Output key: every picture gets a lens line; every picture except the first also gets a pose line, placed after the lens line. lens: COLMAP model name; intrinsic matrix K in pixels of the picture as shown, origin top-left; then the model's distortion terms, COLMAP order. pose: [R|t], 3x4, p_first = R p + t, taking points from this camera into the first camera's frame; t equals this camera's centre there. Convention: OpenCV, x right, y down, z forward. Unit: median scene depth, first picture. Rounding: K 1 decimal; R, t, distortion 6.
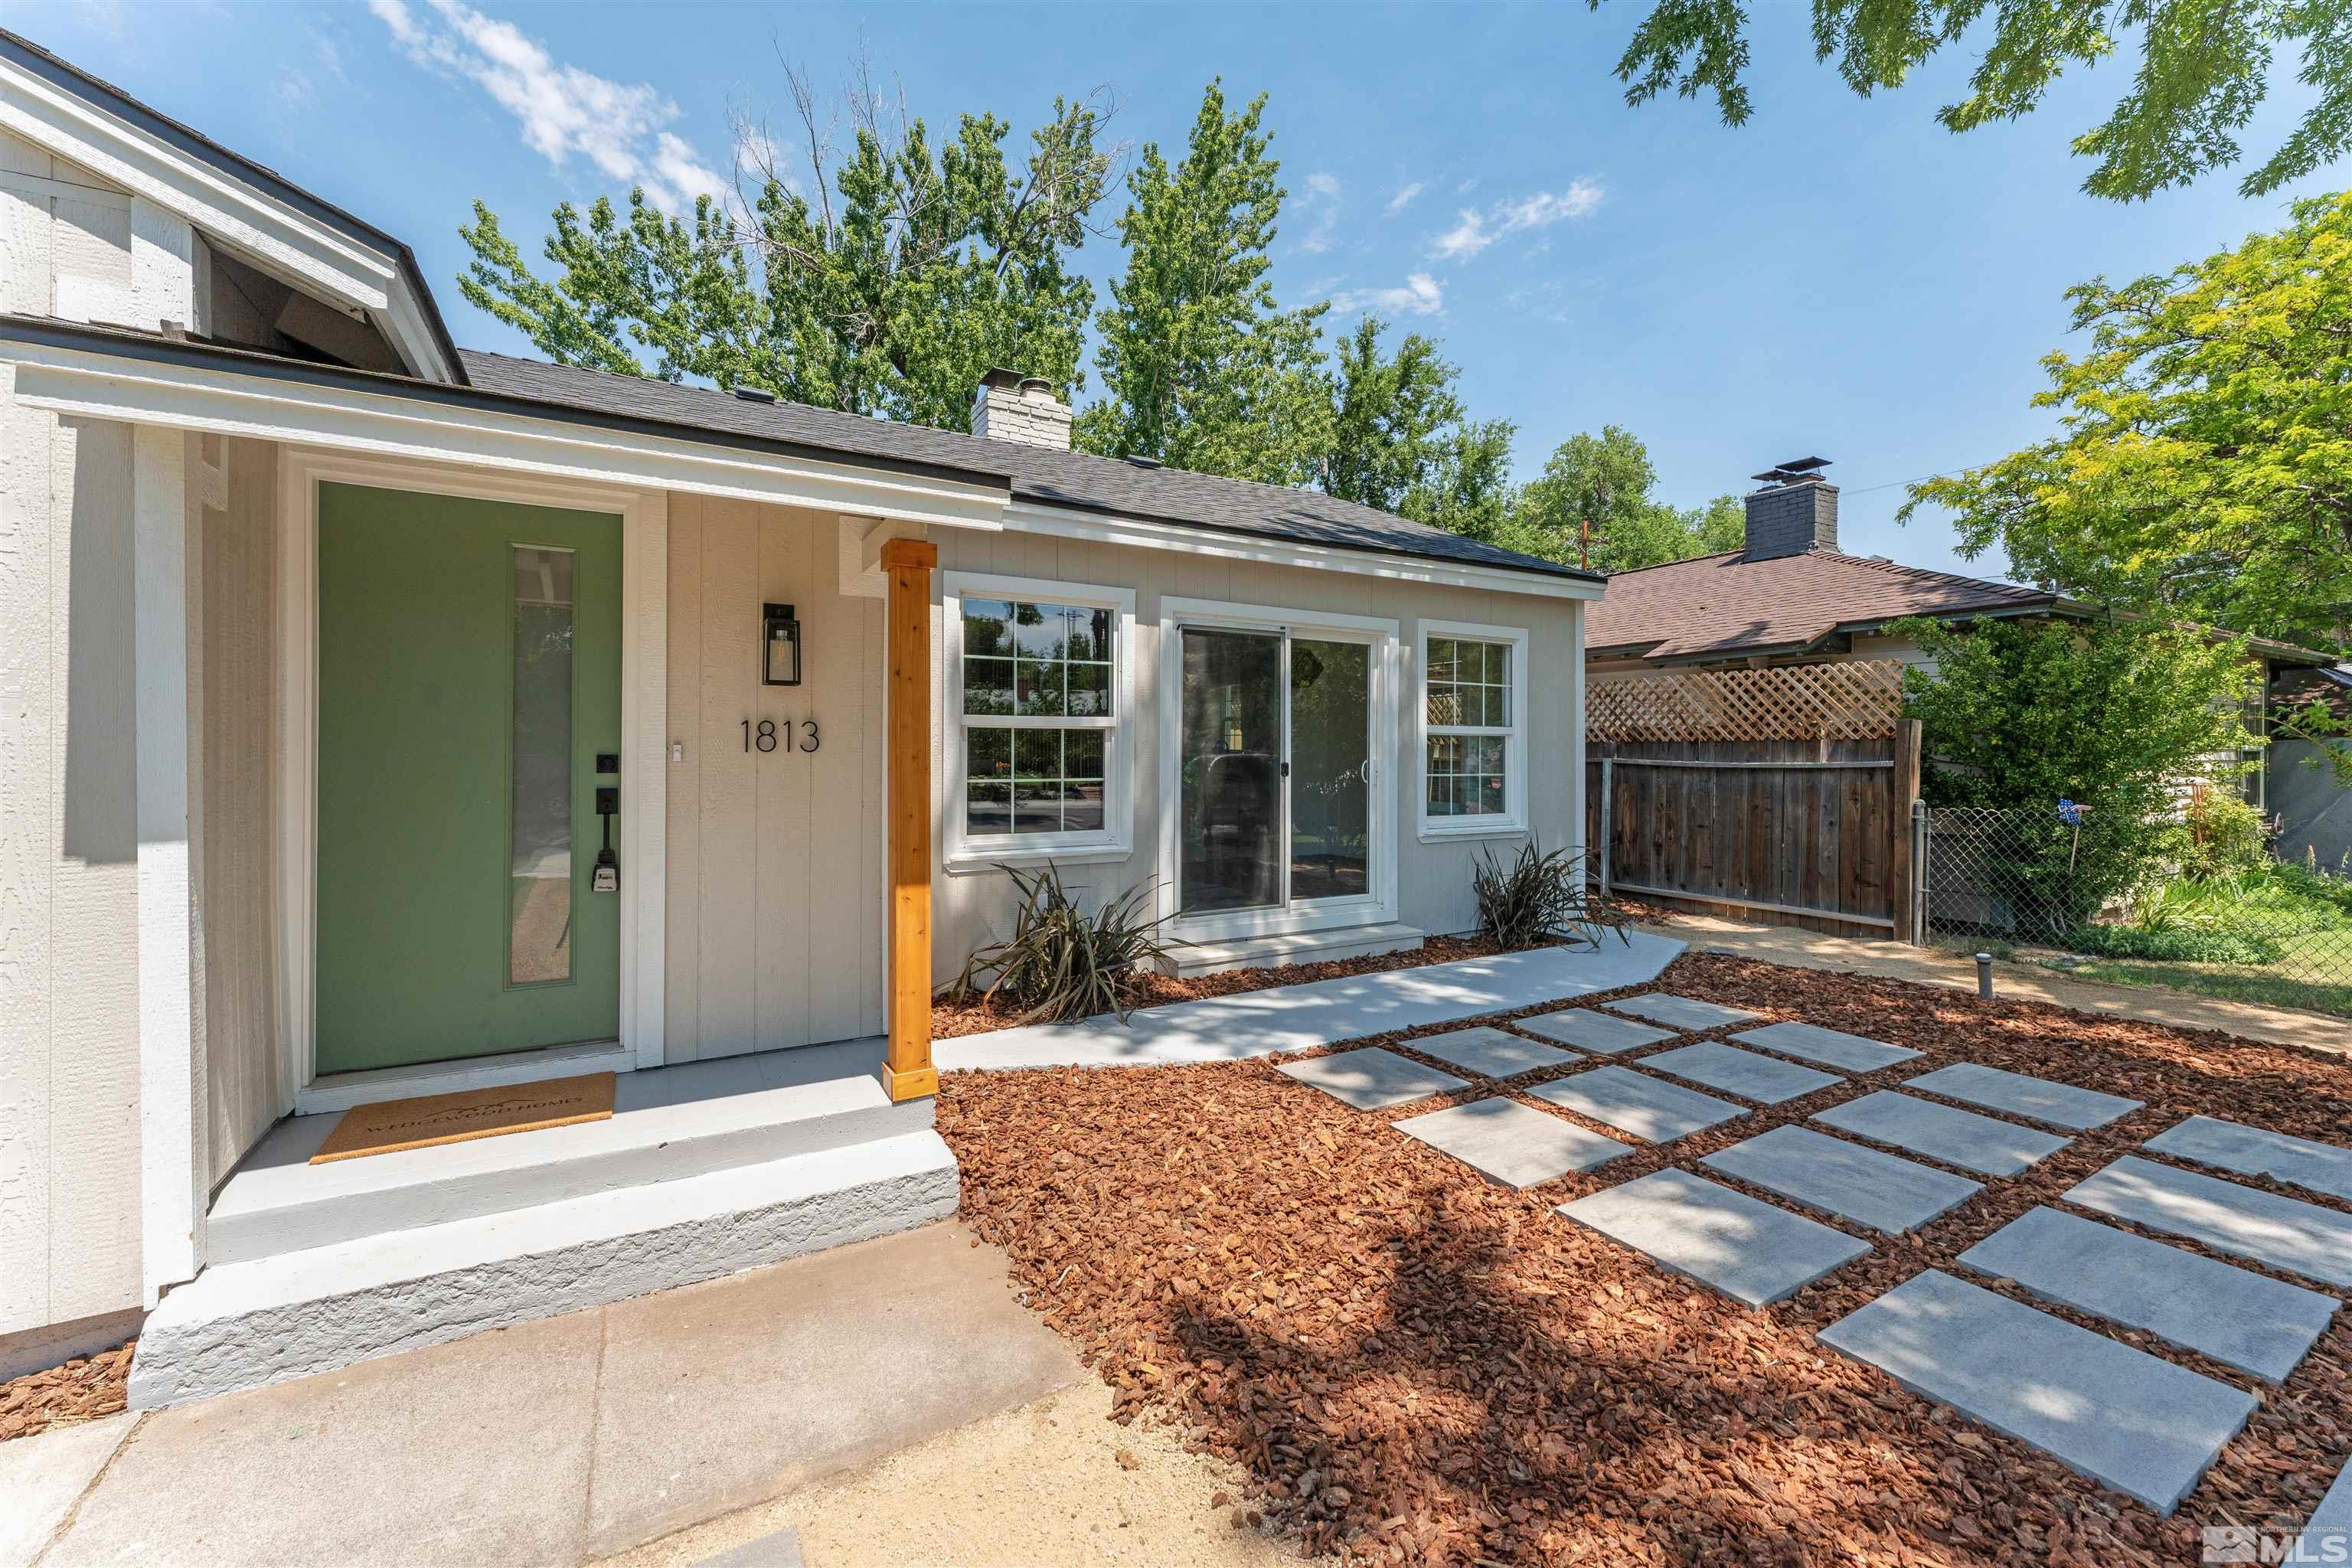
lens RADIAL K [[942.4, 0, 1187.2], [0, 942.4, 763.7], [0, 0, 1]] dist [0.002763, -0.000281]
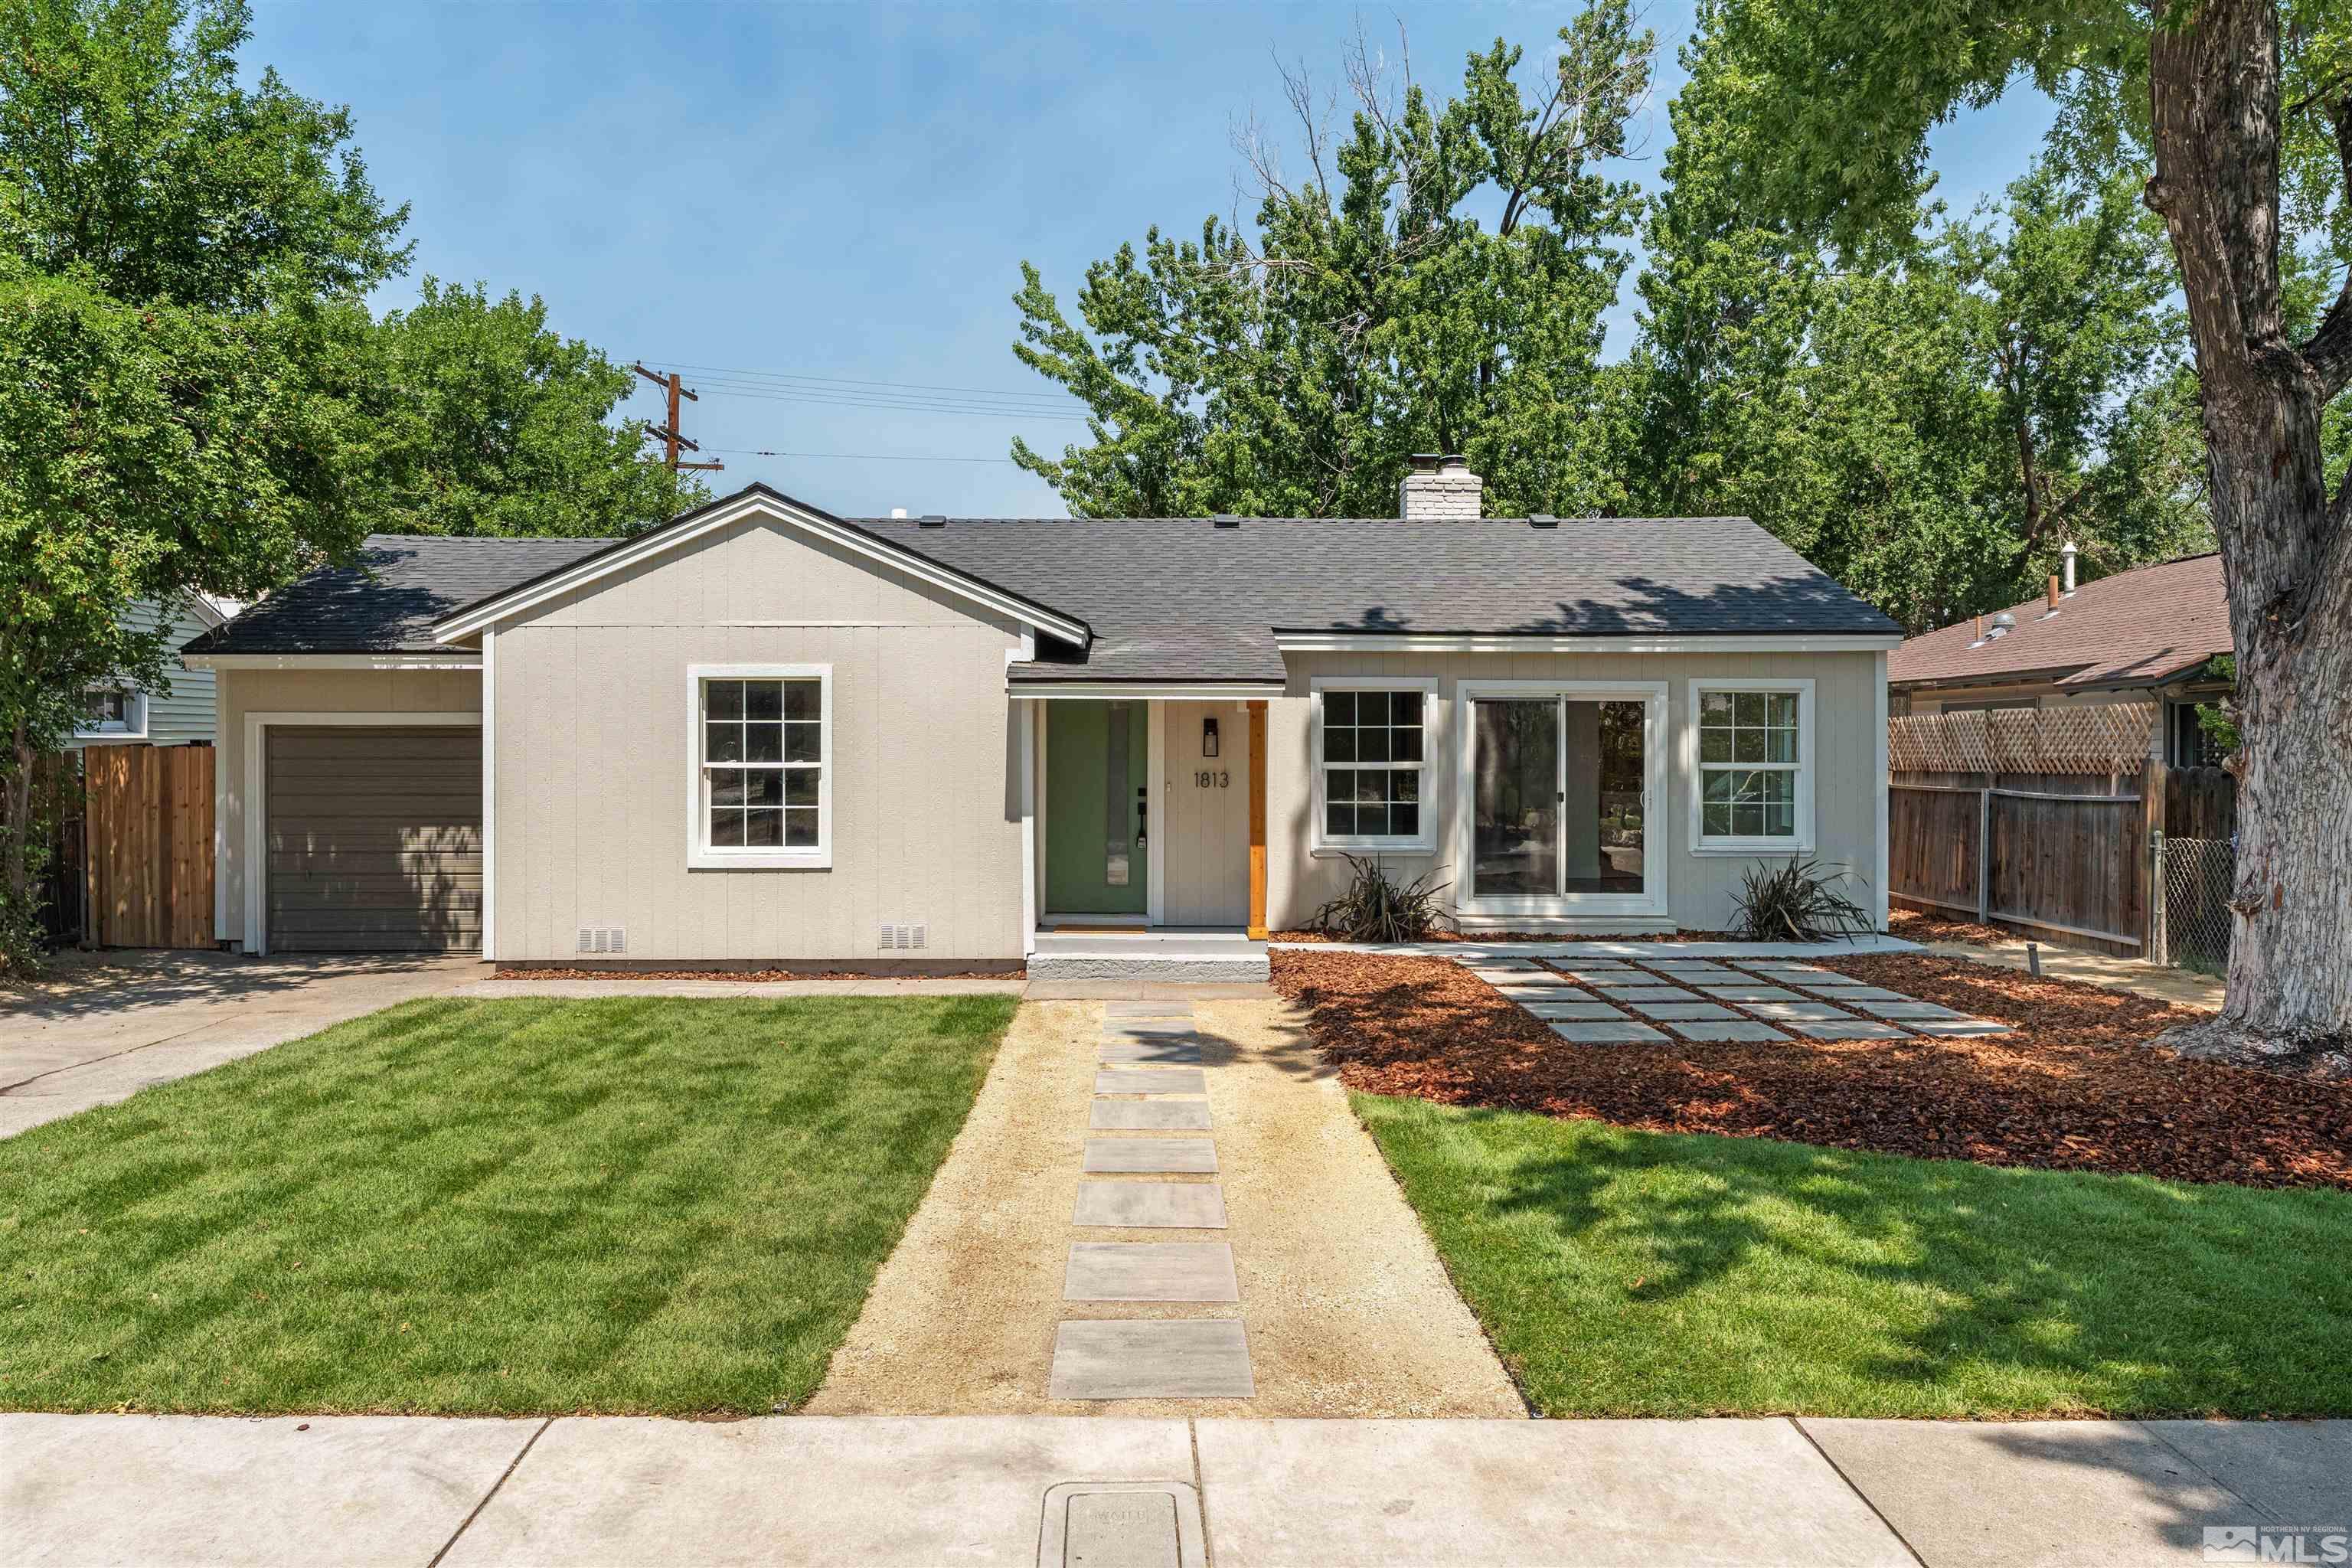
lens RADIAL K [[1628.3, 0, 1173.8], [0, 1628.3, 781.1], [0, 0, 1]] dist [0.002157, 0.000133]
pose [[0.871532, 0.005549, -0.490308, 0.329785], [-0.003525, 0.999981, 0.005050, -0.011391], [0.490327, -0.002673, 0.871535, -0.570079]]
